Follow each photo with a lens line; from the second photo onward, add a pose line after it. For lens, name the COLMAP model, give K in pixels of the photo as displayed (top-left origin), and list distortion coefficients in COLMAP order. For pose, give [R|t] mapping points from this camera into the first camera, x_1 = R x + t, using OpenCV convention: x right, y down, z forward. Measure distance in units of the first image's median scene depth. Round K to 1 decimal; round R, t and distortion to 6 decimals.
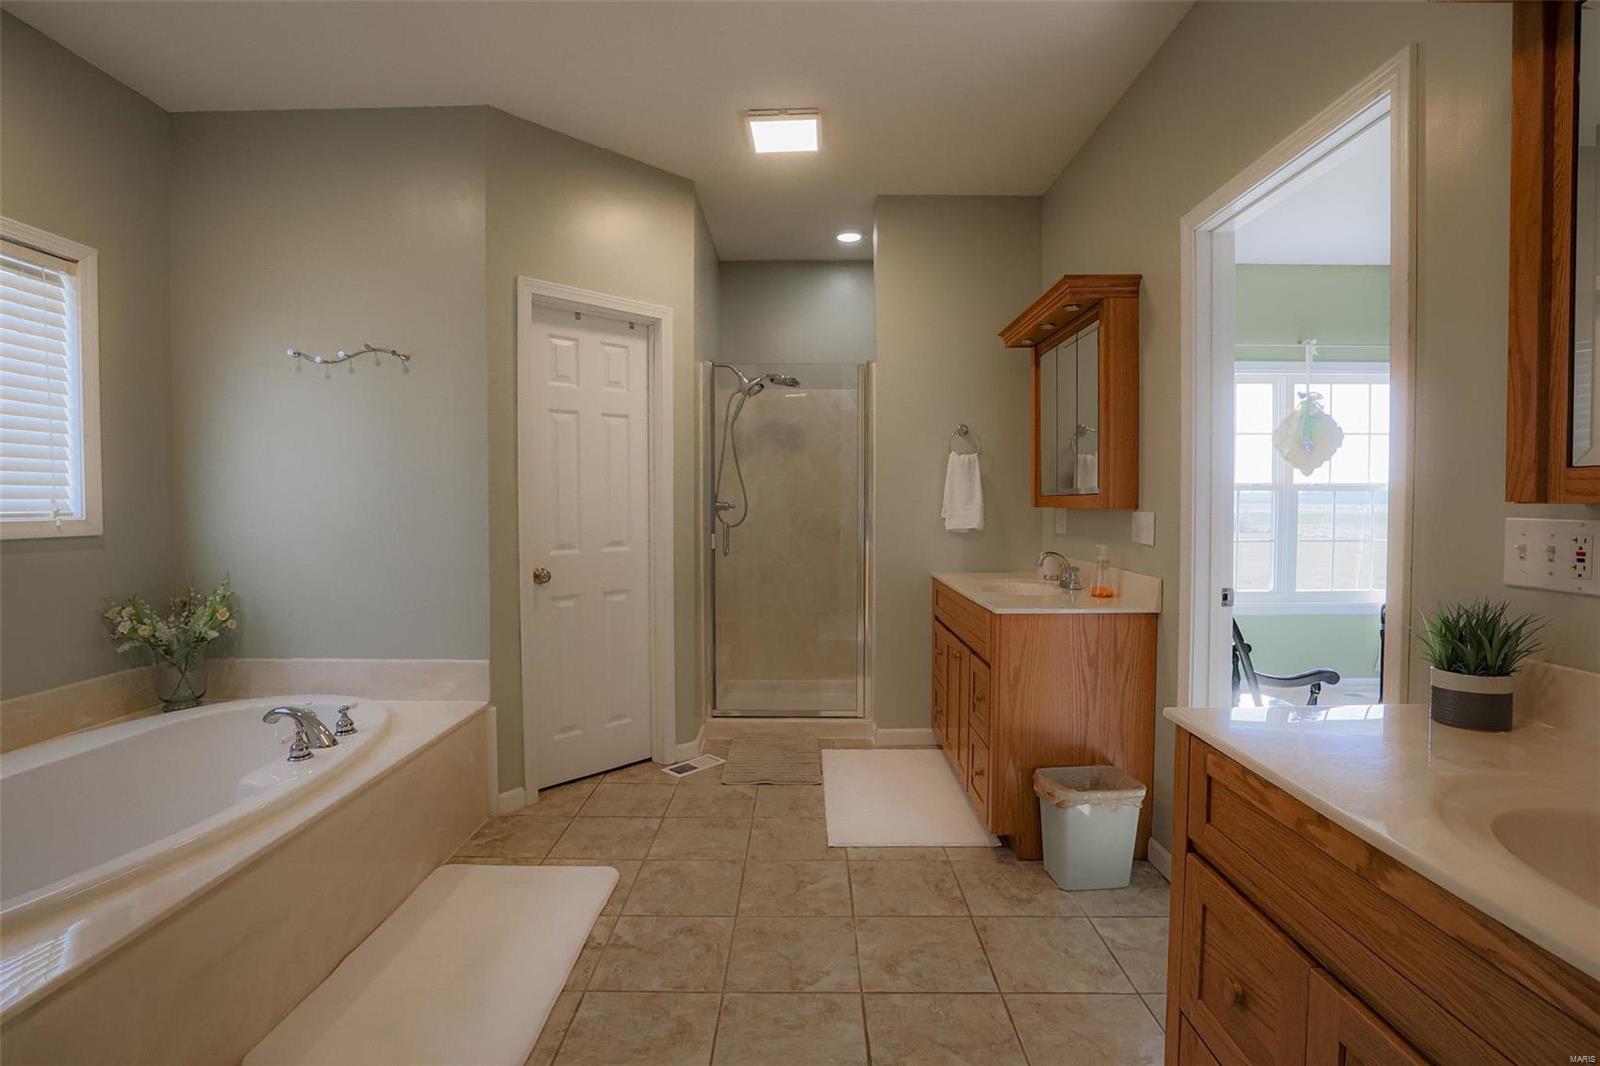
lens RADIAL K [[755.4, 0, 797.7], [0, 755.4, 520.4], [0, 0, 1]] dist [-0.044792, 0.019978]
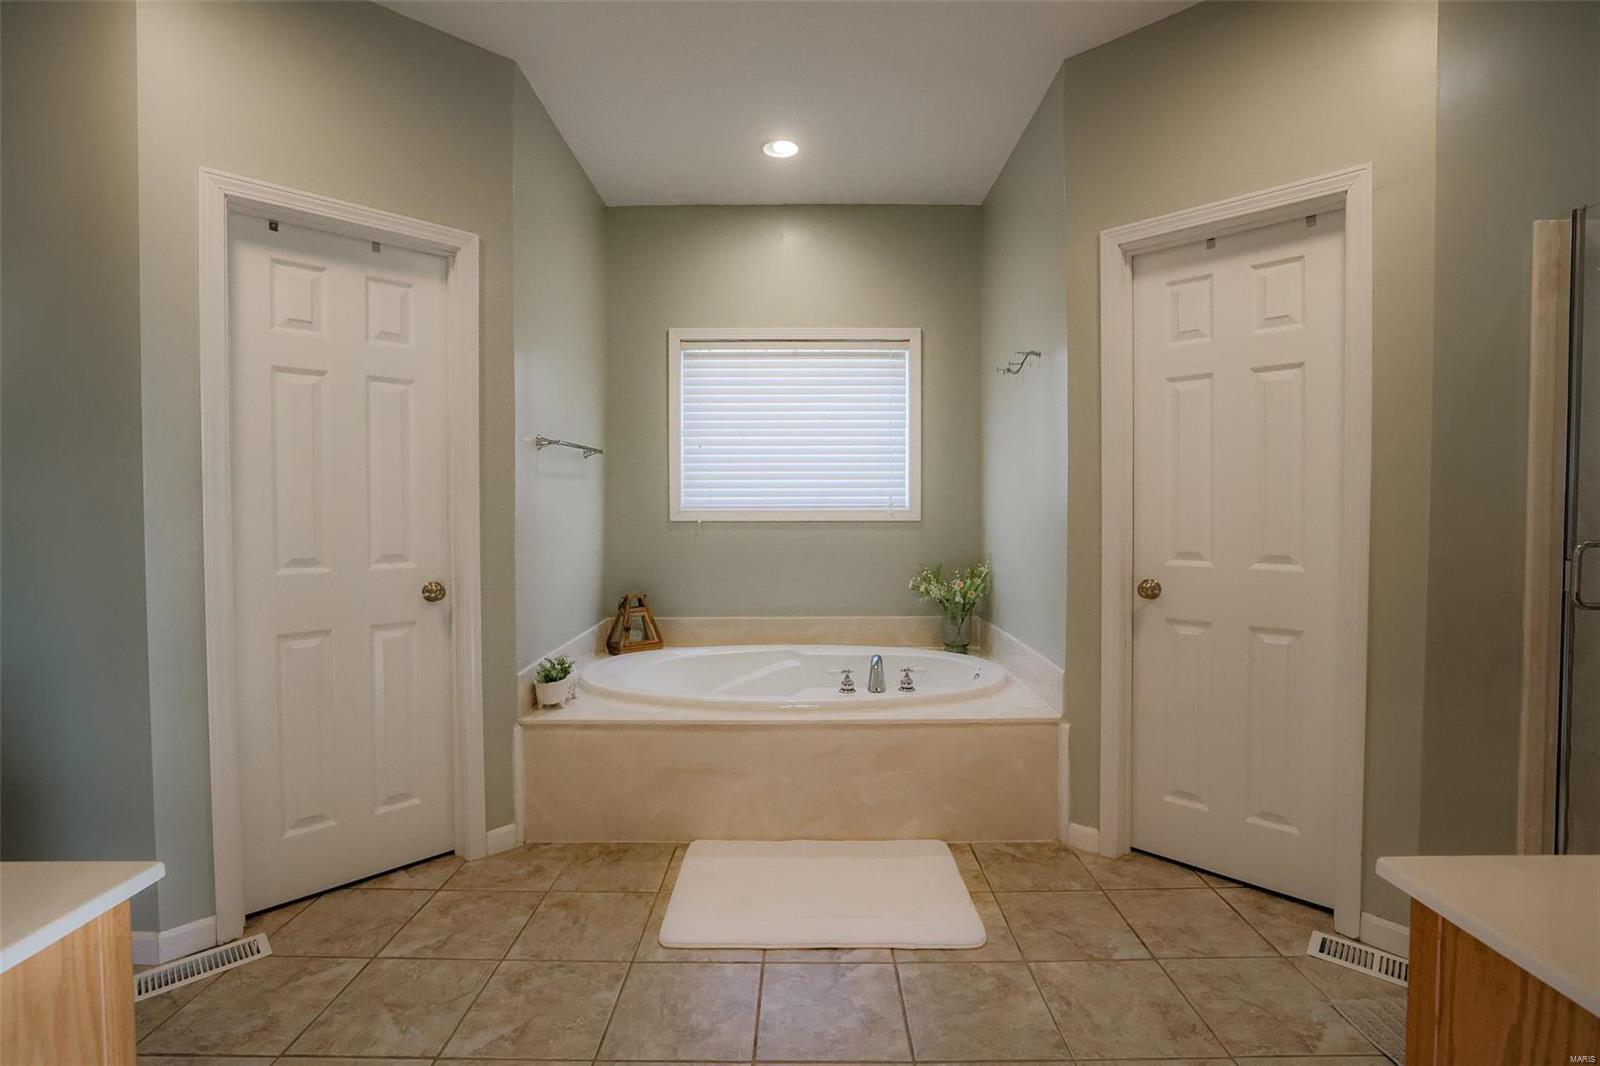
lens RADIAL K [[733.5, 0, 802.9], [0, 733.5, 523.2], [0, 0, 1]] dist [-0.052319, 0.022462]
pose [[0.003722, 0.030218, -0.999536, 0.461392], [-0.023483, 0.999270, 0.030122, -0.012068], [0.999717, 0.023360, 0.004429, 0.671049]]
